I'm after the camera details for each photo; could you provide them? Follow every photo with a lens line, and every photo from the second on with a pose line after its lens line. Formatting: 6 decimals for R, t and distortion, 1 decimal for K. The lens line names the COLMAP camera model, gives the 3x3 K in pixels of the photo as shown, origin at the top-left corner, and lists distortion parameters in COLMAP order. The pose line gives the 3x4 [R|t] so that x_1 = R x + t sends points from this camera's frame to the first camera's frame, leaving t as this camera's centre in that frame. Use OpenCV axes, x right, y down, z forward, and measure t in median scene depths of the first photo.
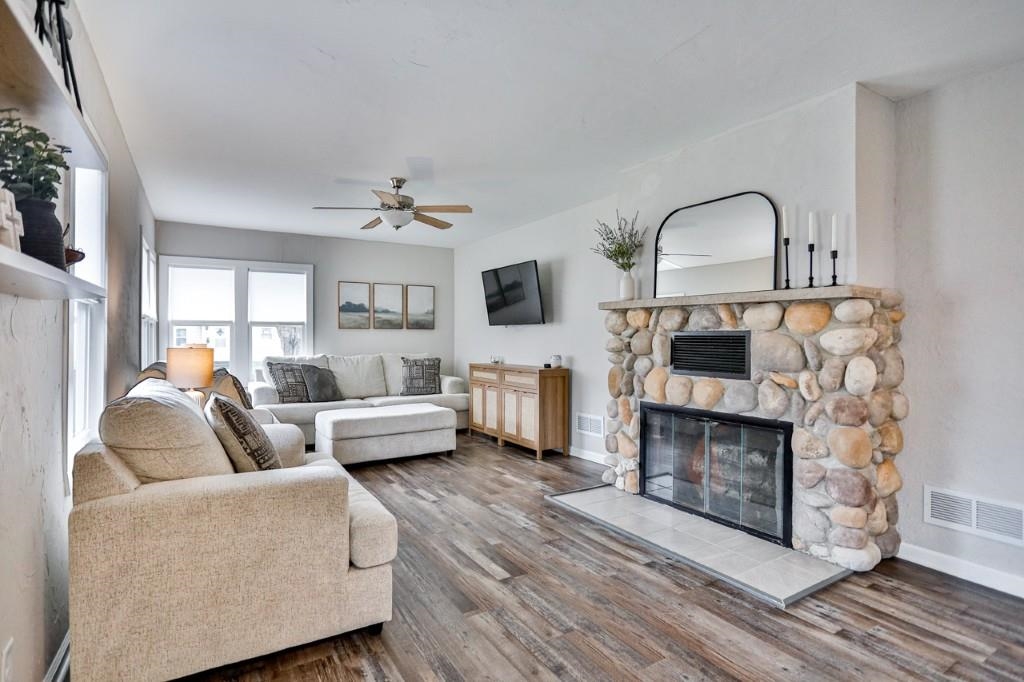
lens RADIAL K [[503.9, 0, 512.0], [0, 503.9, 341.0], [0, 0, 1]] dist [-0.046169, 0.024367]
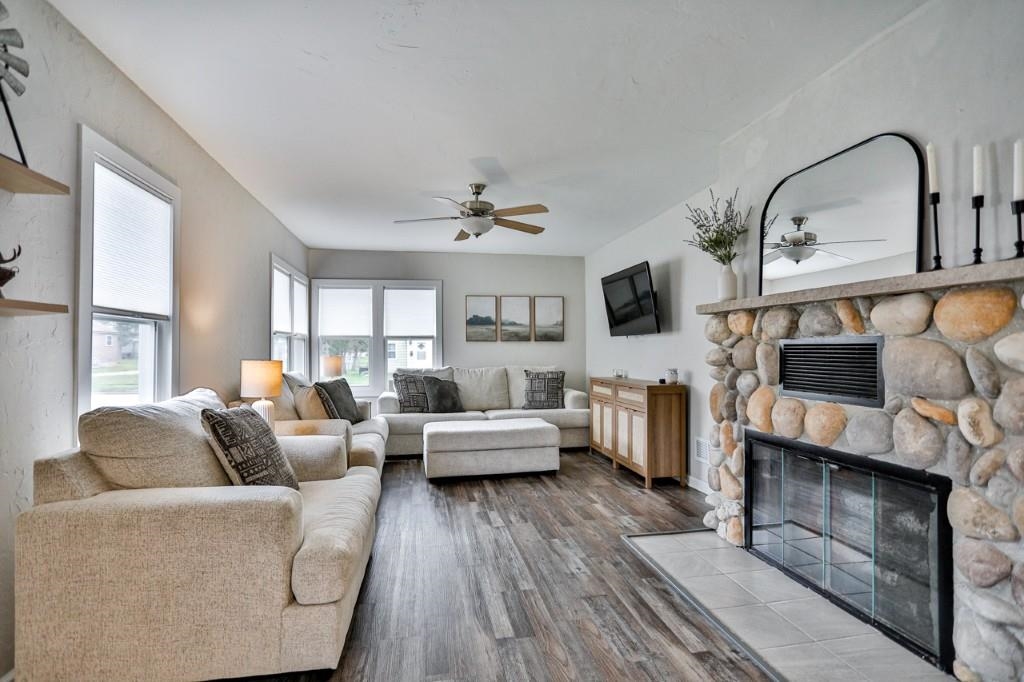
lens RADIAL K [[497.6, 0, 509.1], [0, 497.6, 348.3], [0, 0, 1]] dist [-0.045364, 0.023899]
pose [[0.934792, -0.007310, -0.355120, 0.225391], [0.003651, 0.999933, -0.010974, 0.001673], [0.355177, 0.008962, 0.934756, 0.183312]]
